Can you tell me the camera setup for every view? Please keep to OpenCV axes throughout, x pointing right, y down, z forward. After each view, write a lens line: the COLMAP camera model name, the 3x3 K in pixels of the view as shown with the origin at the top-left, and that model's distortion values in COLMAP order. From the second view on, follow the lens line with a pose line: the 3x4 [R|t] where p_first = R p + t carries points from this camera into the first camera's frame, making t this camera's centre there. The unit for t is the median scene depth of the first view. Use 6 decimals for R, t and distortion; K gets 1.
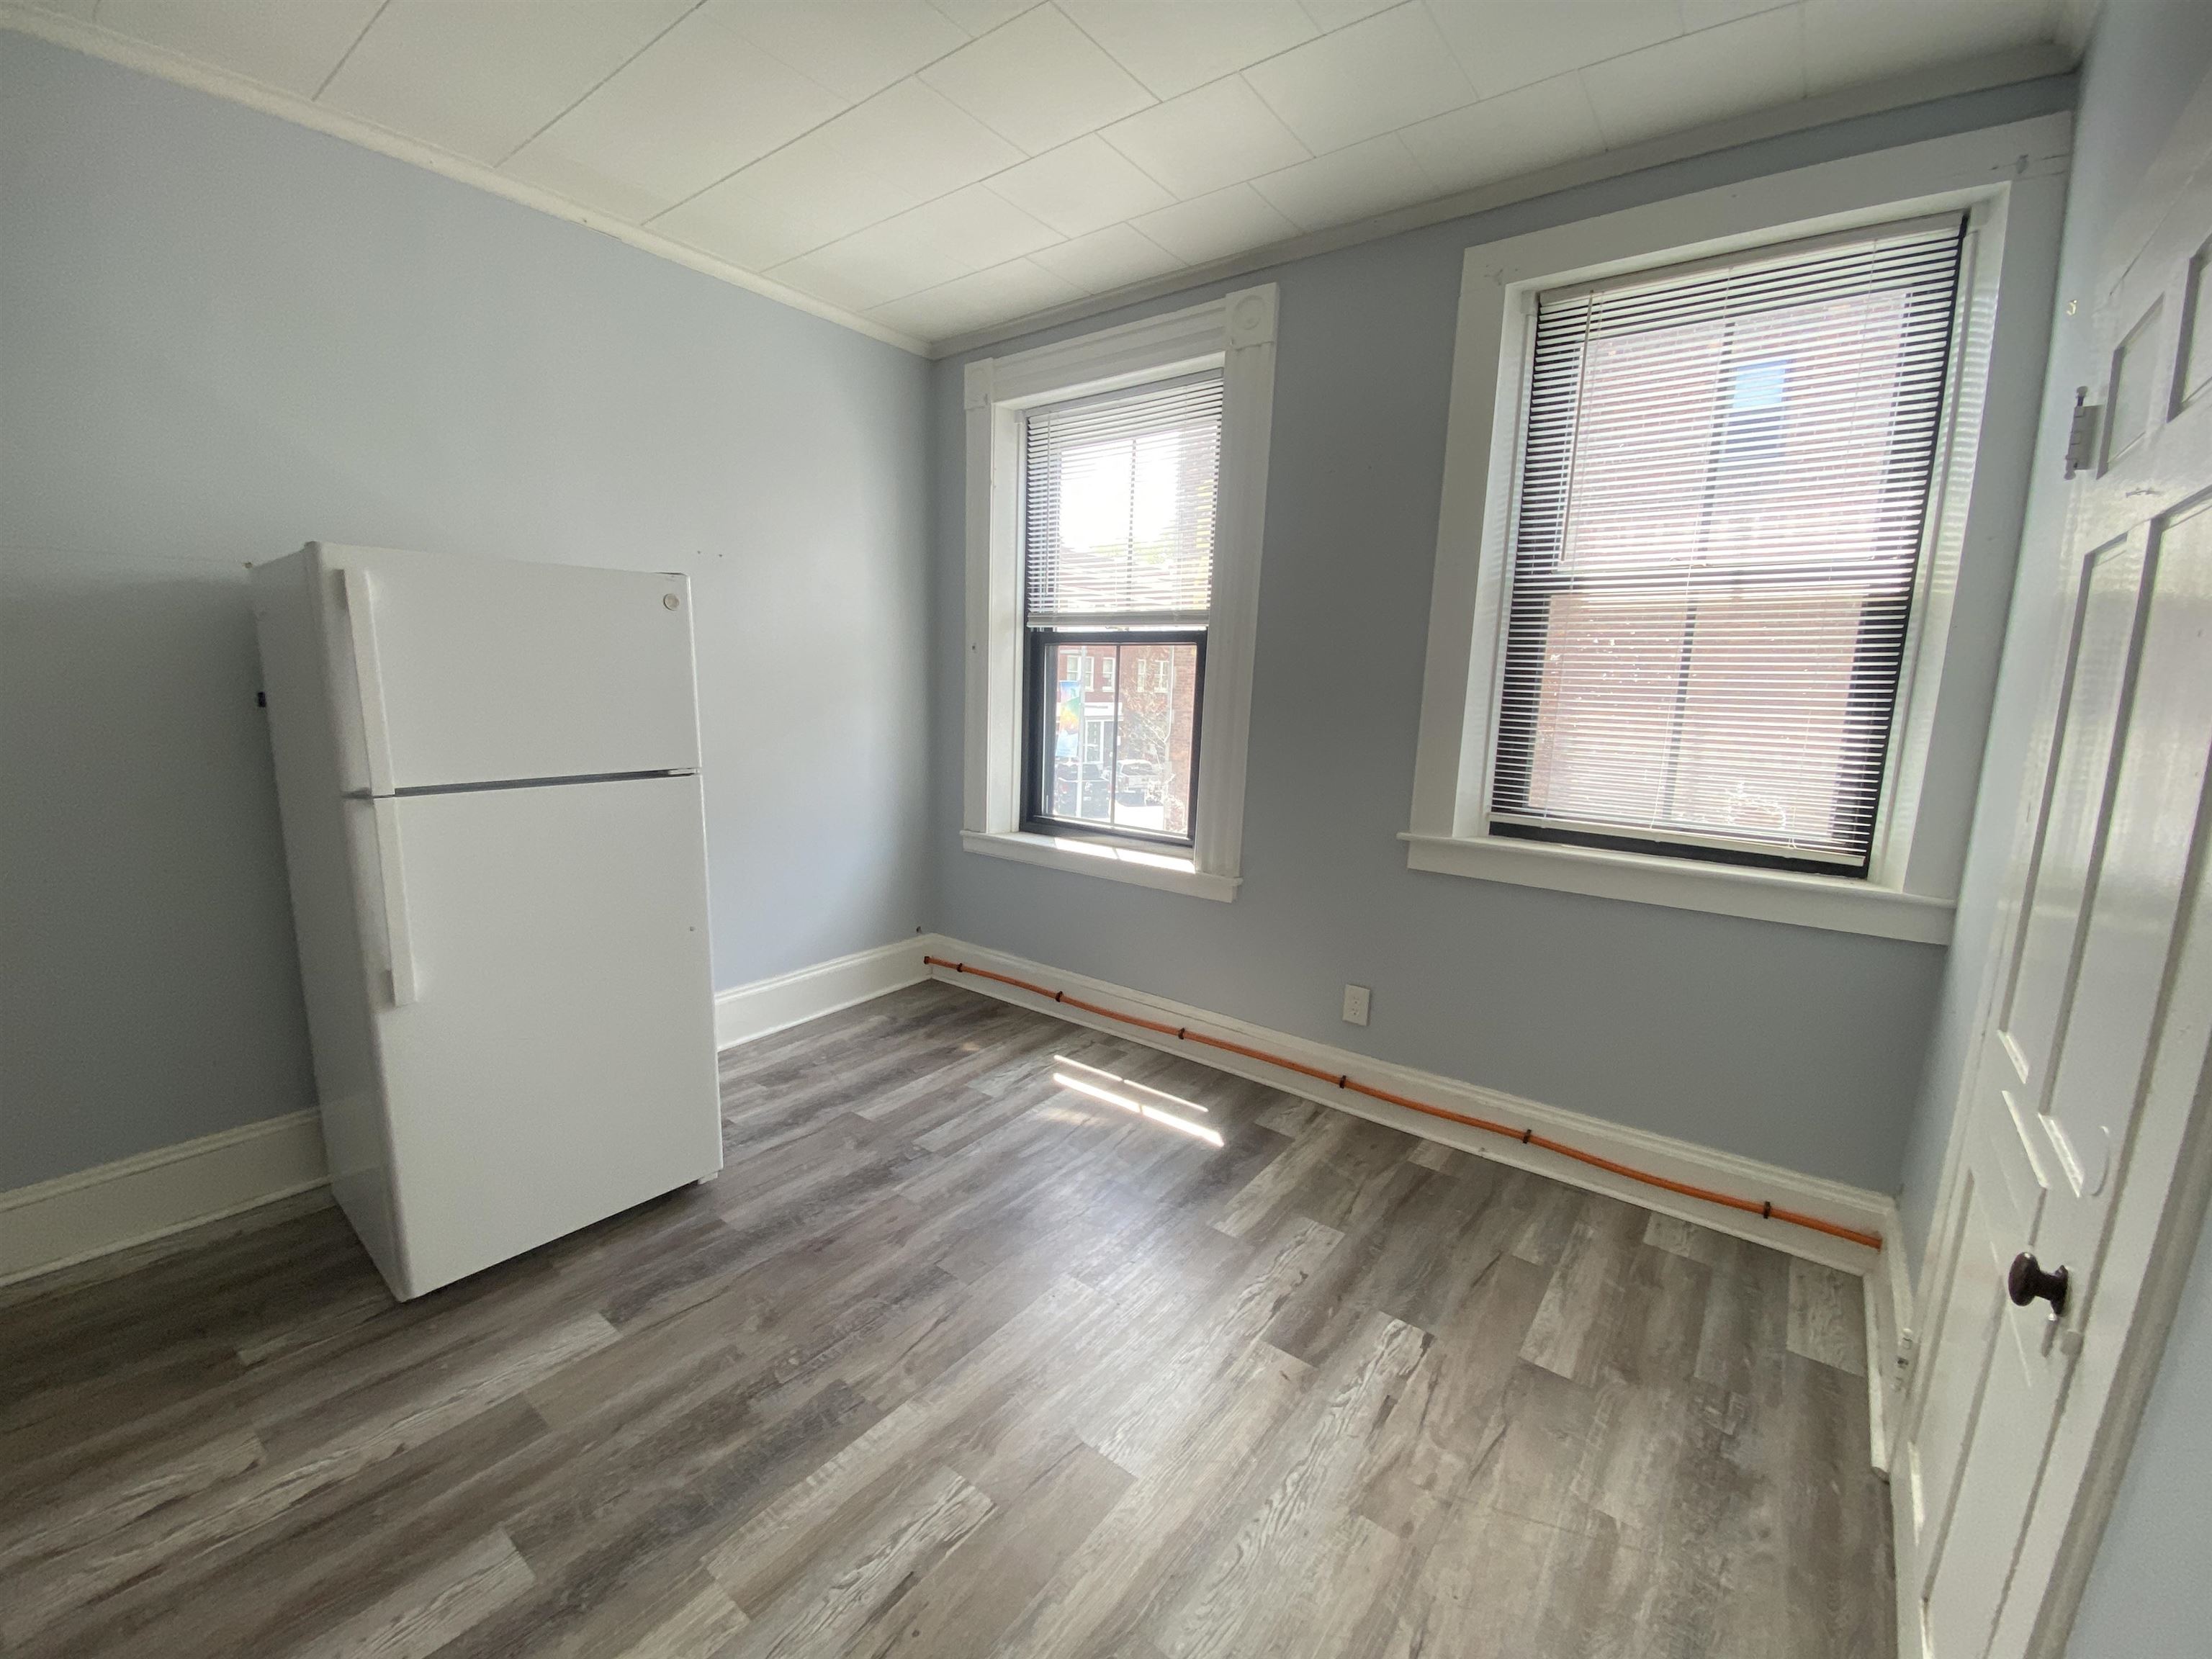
lens RADIAL K [[904.5, 0, 1092.8], [0, 904.5, 826.7], [0, 0, 1]] dist [0.001394, -0.006699]
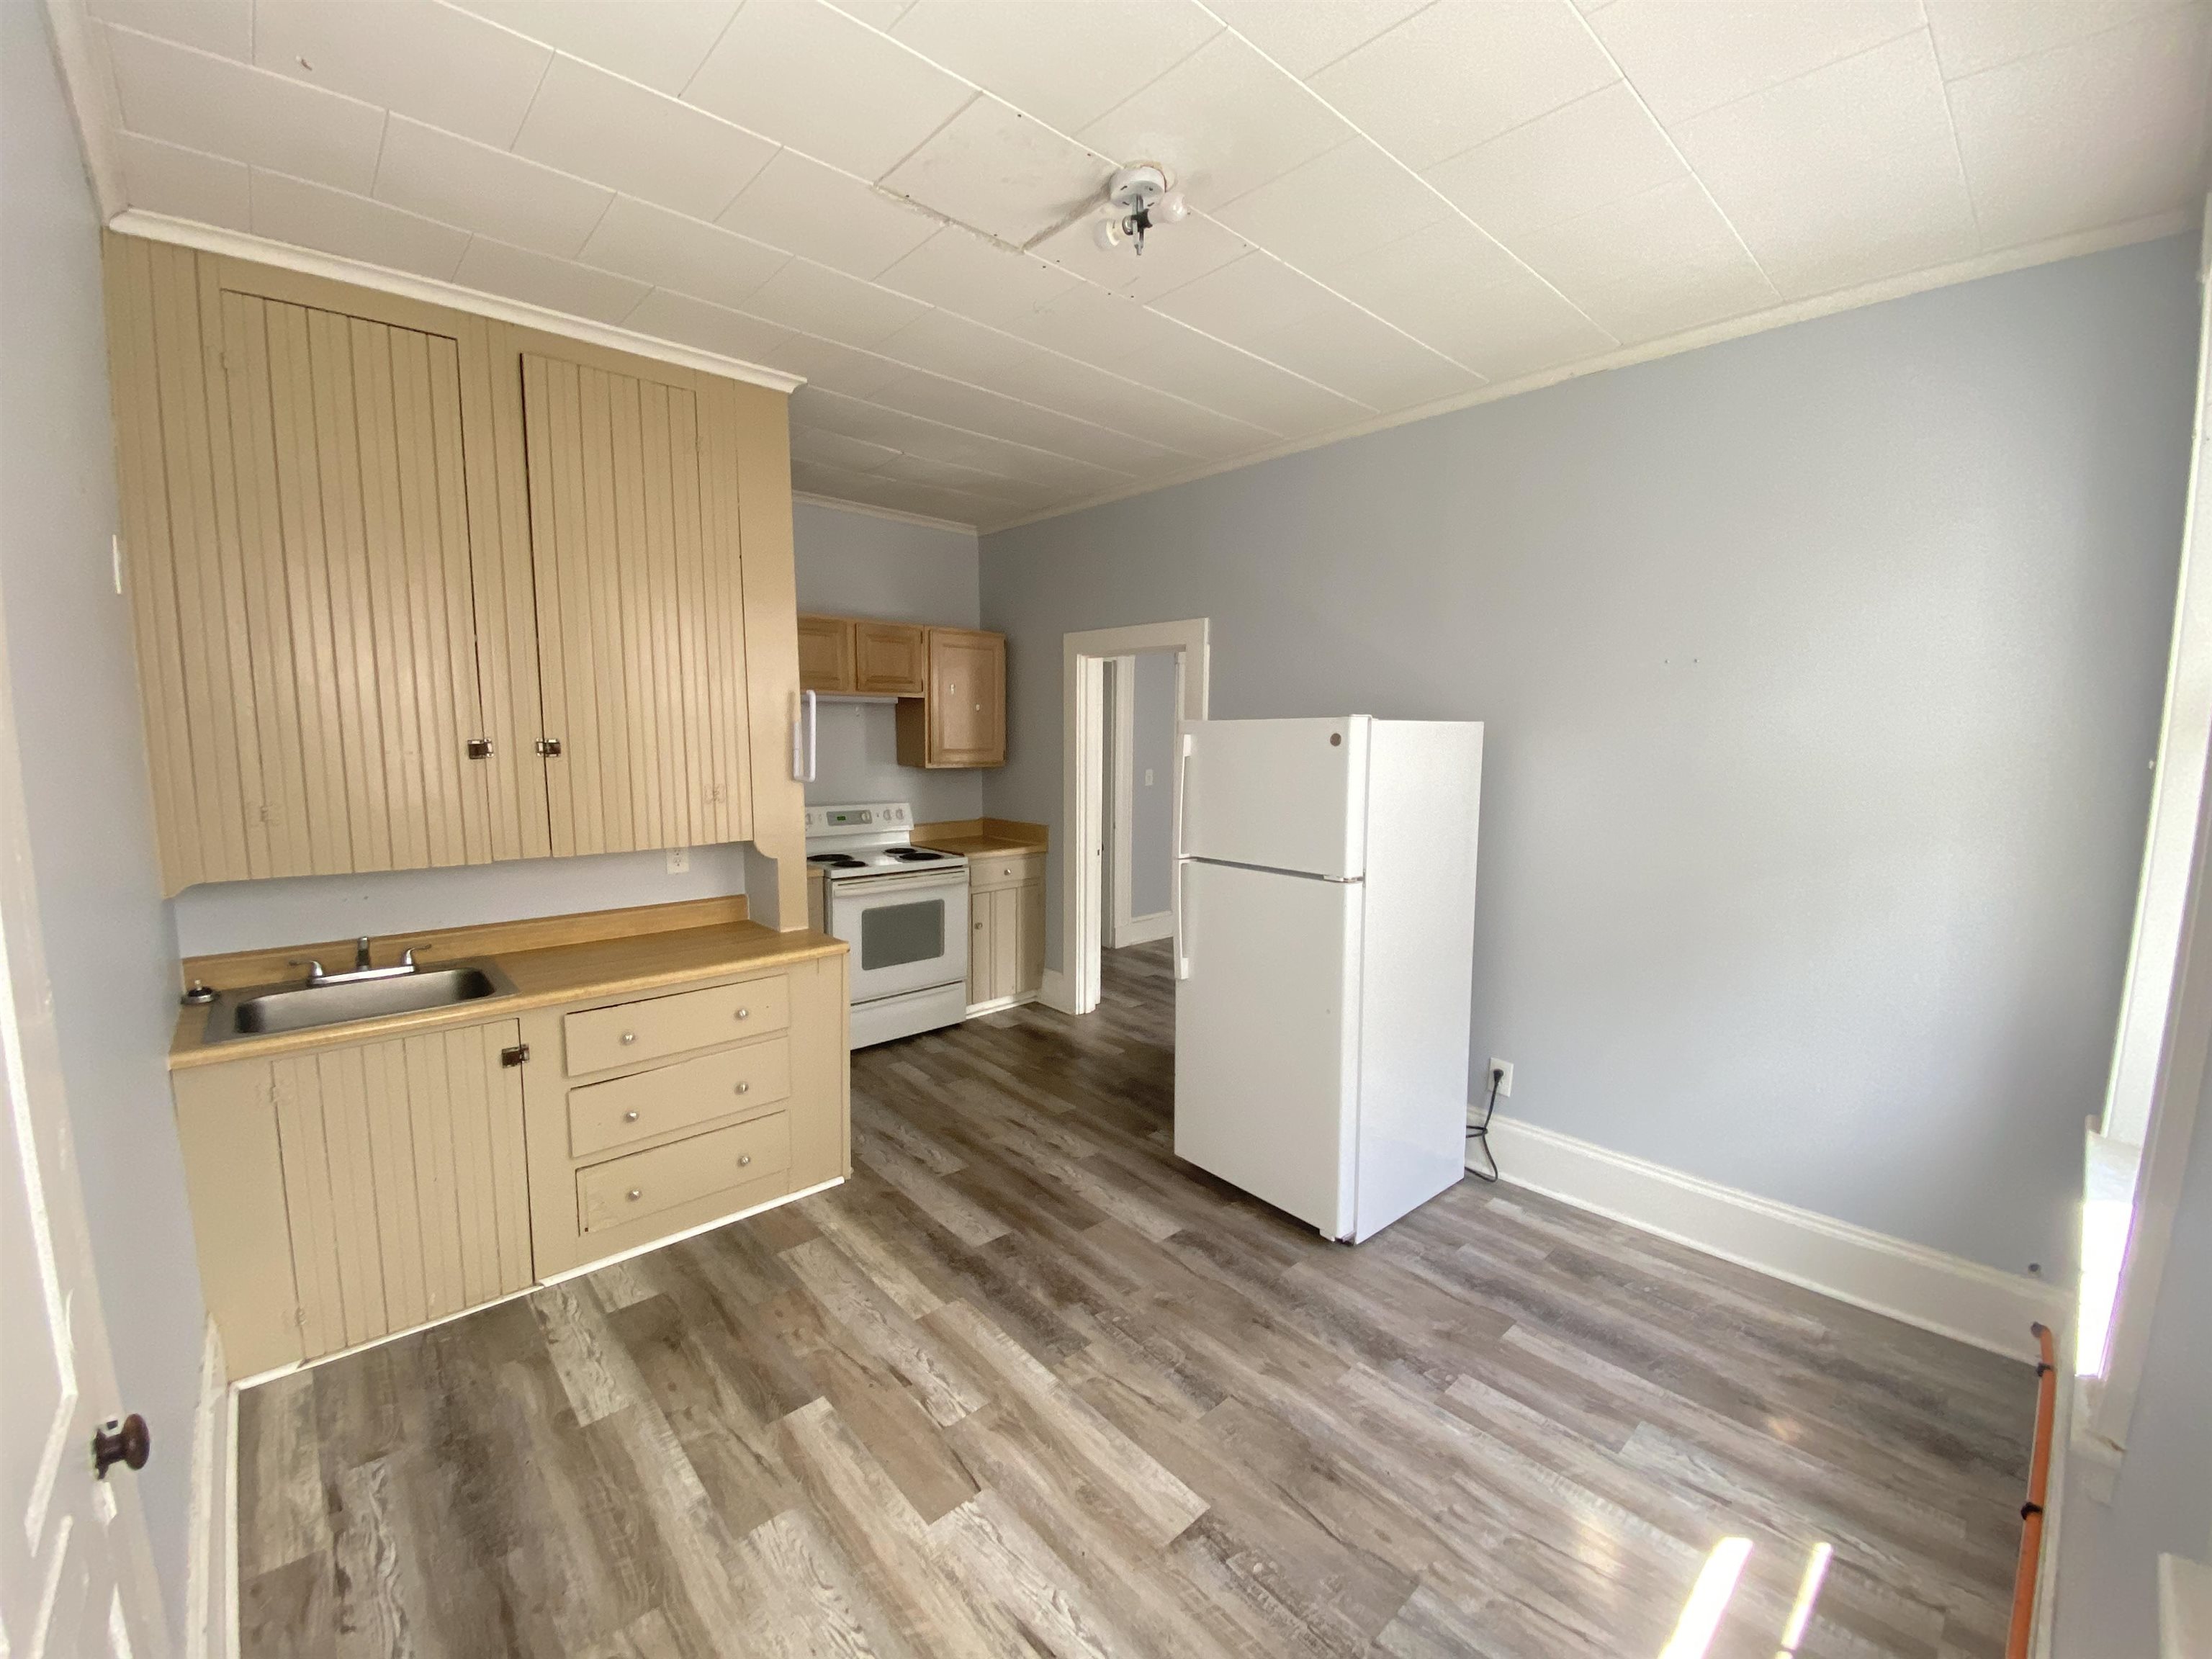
lens RADIAL K [[904.5, 0, 1115.7], [0, 904.5, 824.2], [0, 0, 1]] dist [0.001394, -0.006699]
pose [[-0.160586, 0.085707, -0.983294, 0.730036], [-0.172066, 0.978537, 0.113393, -0.210953], [0.971908, 0.187400, -0.142392, 0.855775]]
